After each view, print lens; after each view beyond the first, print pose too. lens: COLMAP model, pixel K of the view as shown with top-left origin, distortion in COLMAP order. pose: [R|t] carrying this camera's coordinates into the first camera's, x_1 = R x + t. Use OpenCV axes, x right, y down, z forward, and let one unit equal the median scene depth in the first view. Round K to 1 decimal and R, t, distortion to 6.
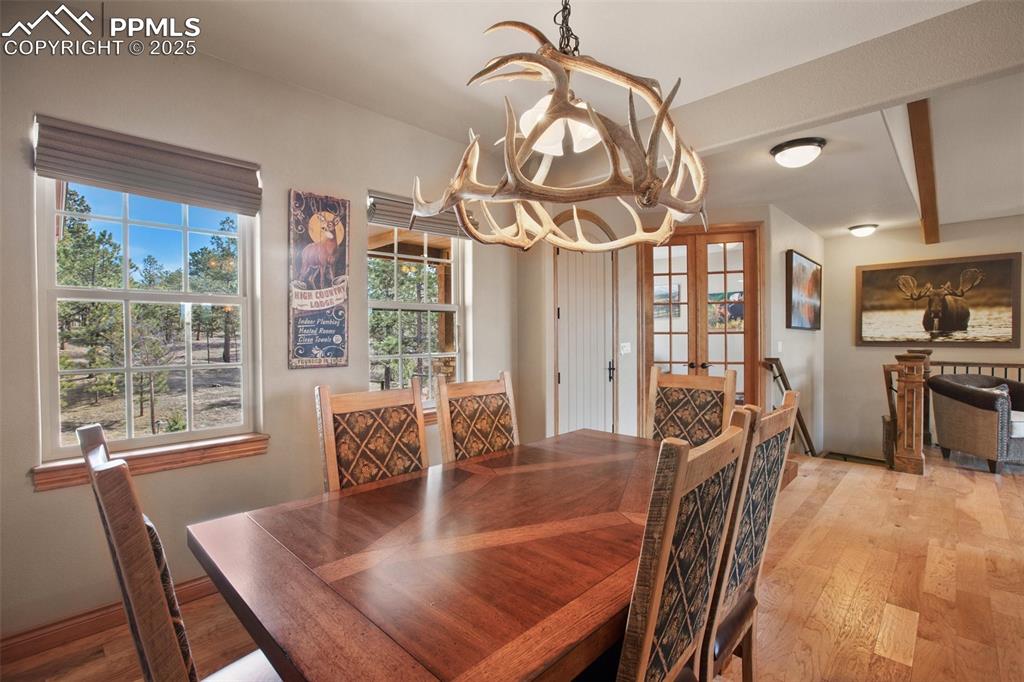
lens RADIAL K [[464.3, 0, 512.7], [0, 464.3, 334.9], [0, 0, 1]] dist [-0.021011, 0.000863]
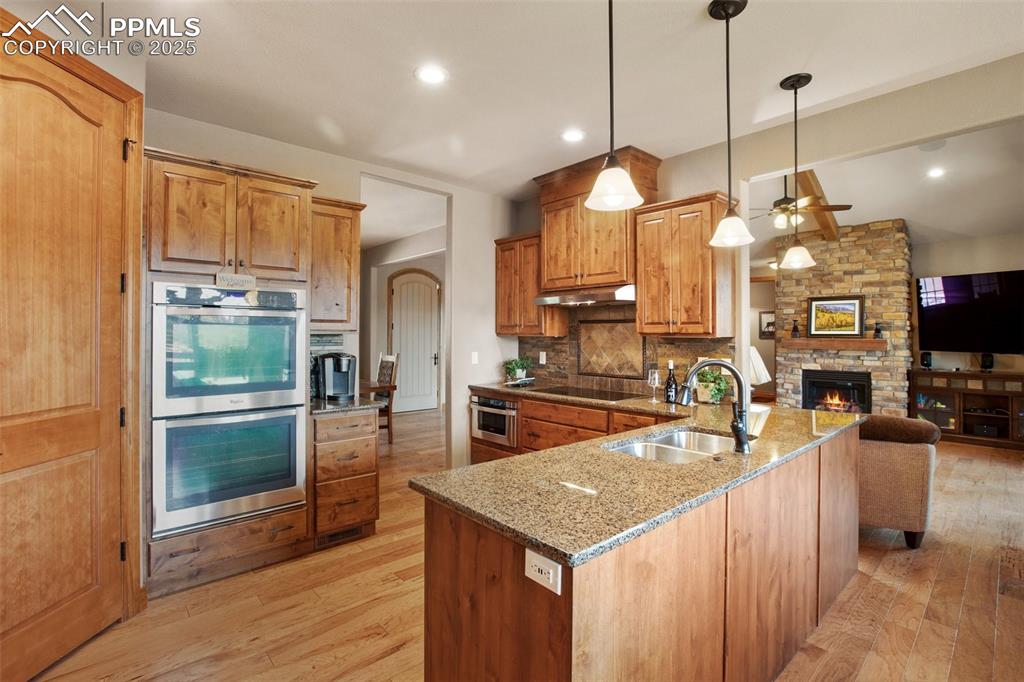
lens RADIAL K [[464.3, 0, 511.5], [0, 464.3, 333.0], [0, 0, 1]] dist [-0.021011, 0.000863]
pose [[0.998533, 0.007213, -0.053657, 0.581990], [-0.008242, 0.999786, -0.018981, 0.010555], [0.053508, 0.019395, 0.998379, -0.698201]]
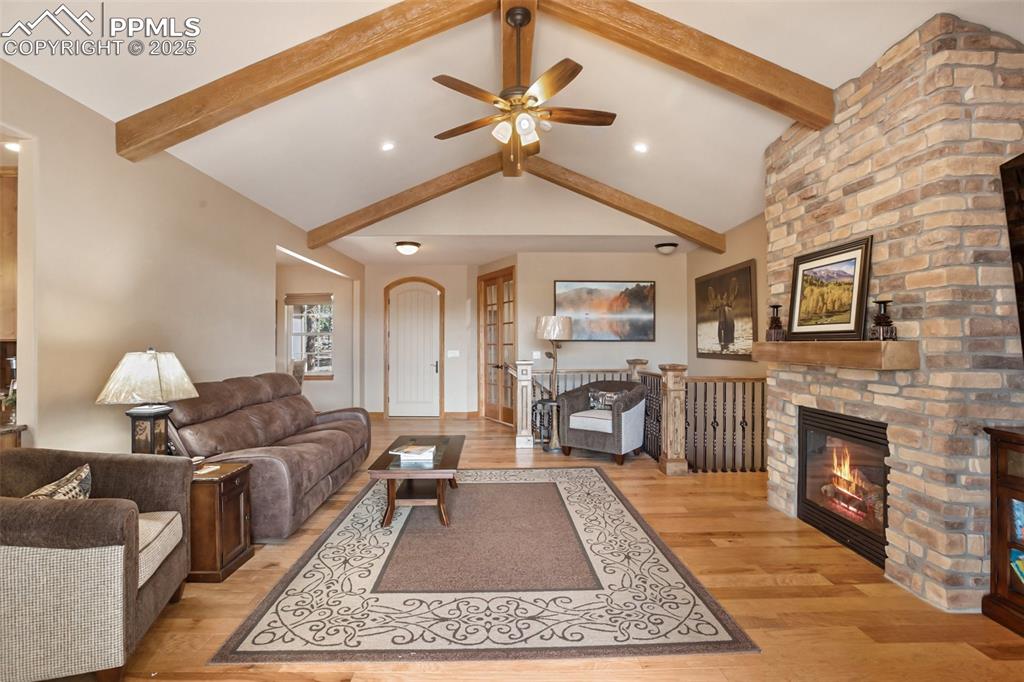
lens RADIAL K [[464.3, 0, 510.2], [0, 464.3, 344.5], [0, 0, 1]] dist [-0.021011, 0.000863]
pose [[0.710761, 0.002377, -0.703429, 1.595921], [-0.009342, 0.999938, -0.006061, 0.004975], [0.703371, 0.010880, 0.710739, -0.020810]]
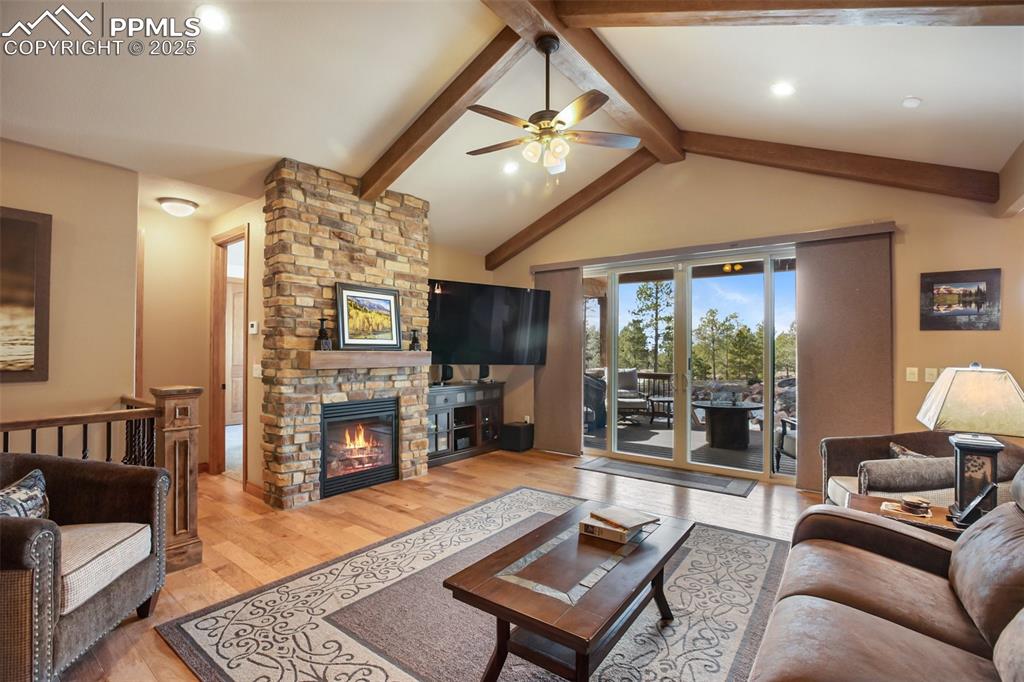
lens RADIAL K [[464.3, 0, 508.0], [0, 464.3, 343.9], [0, 0, 1]] dist [-0.021011, 0.000863]
pose [[-0.102446, 0.014714, 0.994630, 0.546674], [0.008207, 0.999869, -0.013946, -0.005618], [-0.994705, 0.006734, -0.102553, 0.536873]]
